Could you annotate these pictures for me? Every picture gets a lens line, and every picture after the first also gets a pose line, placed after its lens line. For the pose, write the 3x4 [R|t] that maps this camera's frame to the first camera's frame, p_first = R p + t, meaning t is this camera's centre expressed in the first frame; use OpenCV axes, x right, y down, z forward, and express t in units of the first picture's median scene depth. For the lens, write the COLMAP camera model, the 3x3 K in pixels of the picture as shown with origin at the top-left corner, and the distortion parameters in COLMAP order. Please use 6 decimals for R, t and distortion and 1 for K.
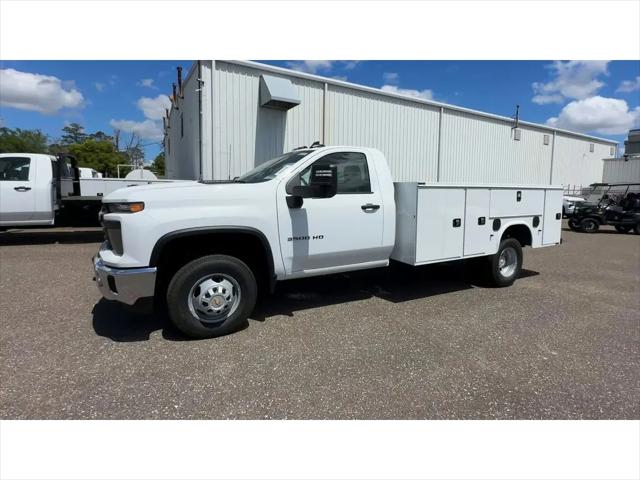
lens RADIAL K [[317.5, 0, 333.7], [0, 317.5, 210.2], [0, 0, 1]] dist [-0.004655, 0.000504]
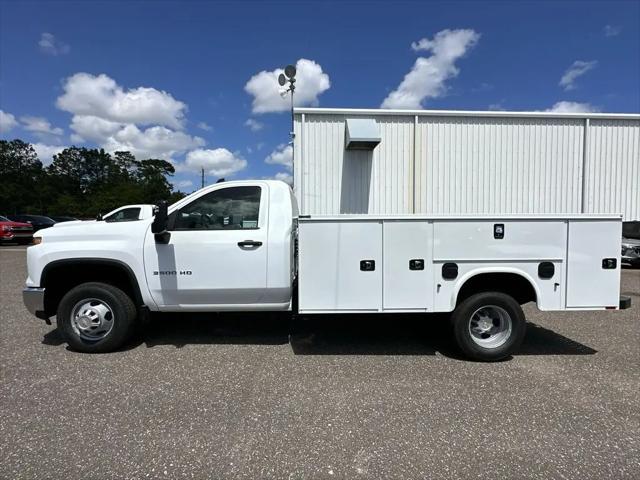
lens RADIAL K [[306.9, 0, 322.0], [0, 306.9, 238.5], [0, 0, 1]] dist [-0.002373, -0.000568]
pose [[0.883244, 0.002030, -0.468909, 0.591825], [-0.017767, 0.999417, -0.029141, -0.002407], [0.468577, 0.034069, 0.882766, 0.252489]]
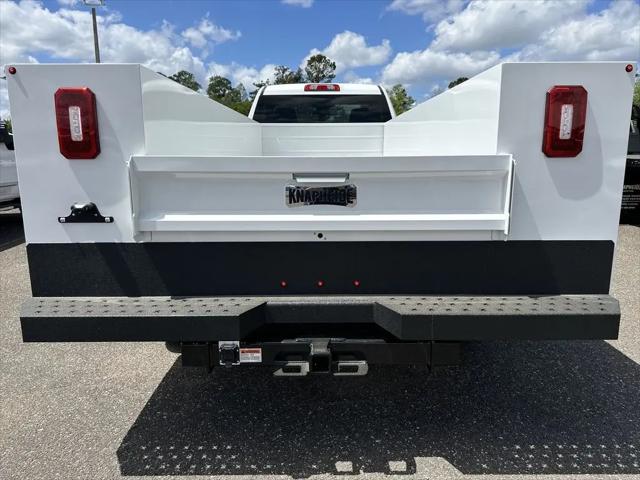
lens RADIAL K [[456.9, 0, 321.4], [0, 456.9, 236.6], [0, 0, 1]] dist [0.035260, -0.048252]
pose [[-0.495657, 0.145221, -0.856291, 1.093987], [-0.061425, 0.977592, 0.201348, -0.046281], [0.866343, 0.152397, -0.475630, 1.639923]]
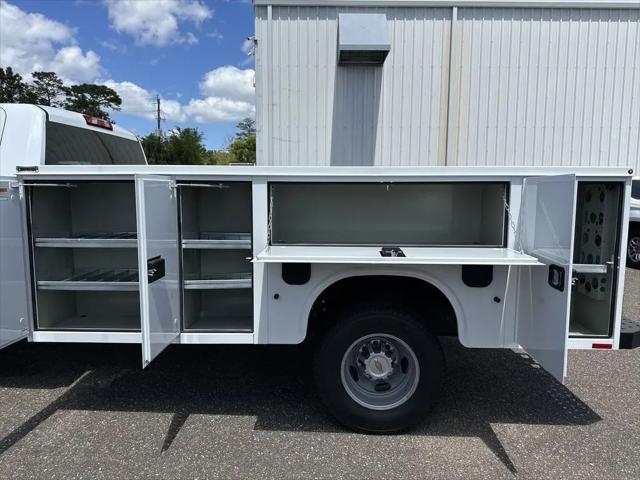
lens RADIAL K [[456.9, 0, 327.2], [0, 456.9, 245.4], [0, 0, 1]] dist [0.035260, -0.048252]
pose [[0.857141, 0.055727, -0.512059, 0.845763], [-0.031932, 0.997967, 0.055156, -0.019549], [0.514091, -0.030925, 0.857178, 0.542729]]
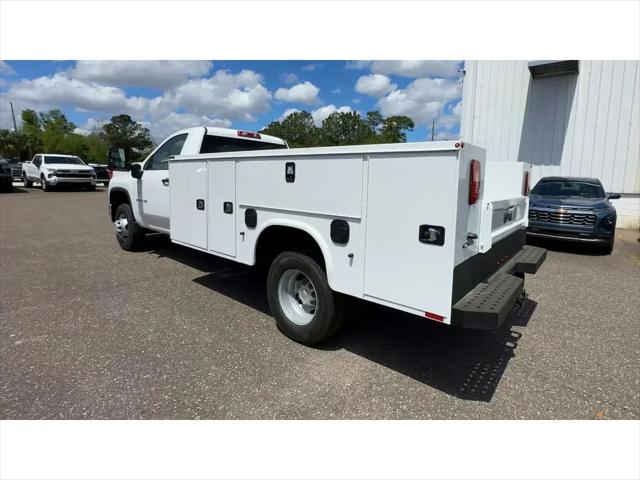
lens RADIAL K [[321.3, 0, 352.8], [0, 321.3, 211.3], [0, 0, 1]] dist [-0.002592, -0.002664]
pose [[0.399852, 0.088653, -0.912282, 1.173624], [-0.085899, 0.994555, 0.058999, -0.021514], [0.912546, 0.054773, 0.405290, 0.940177]]
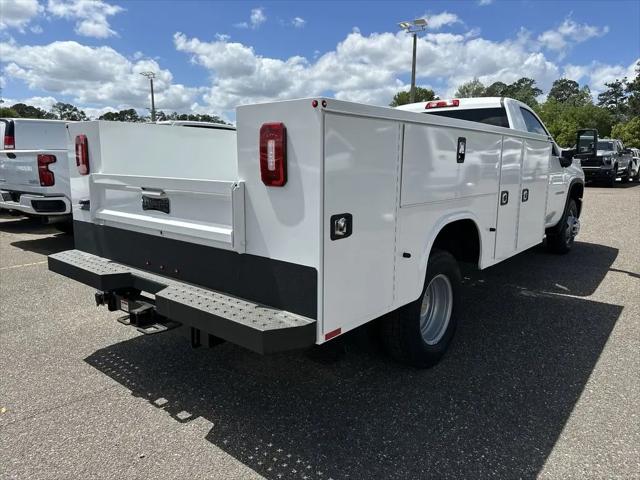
lens RADIAL K [[456.9, 0, 320.6], [0, 456.9, 228.3], [0, 0, 1]] dist [0.035260, -0.048252]
pose [[-0.938304, 0.031243, -0.344398, 0.752604], [-0.042015, 0.978233, 0.203210, -0.097442], [0.343251, 0.205143, -0.916567, 2.051095]]
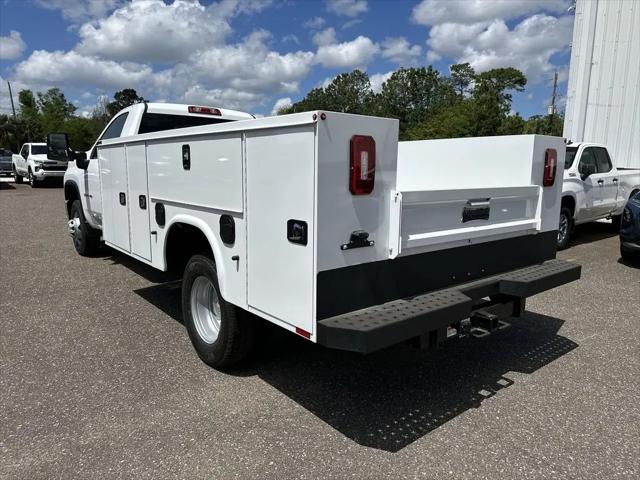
lens RADIAL K [[456.9, 0, 325.1], [0, 456.9, 240.0], [0, 0, 1]] dist [0.035260, -0.048252]
pose [[0.182146, 0.143788, -0.972701, 1.301583], [-0.077153, 0.988290, 0.131645, -0.031059], [0.980240, 0.051068, 0.191106, 1.135623]]
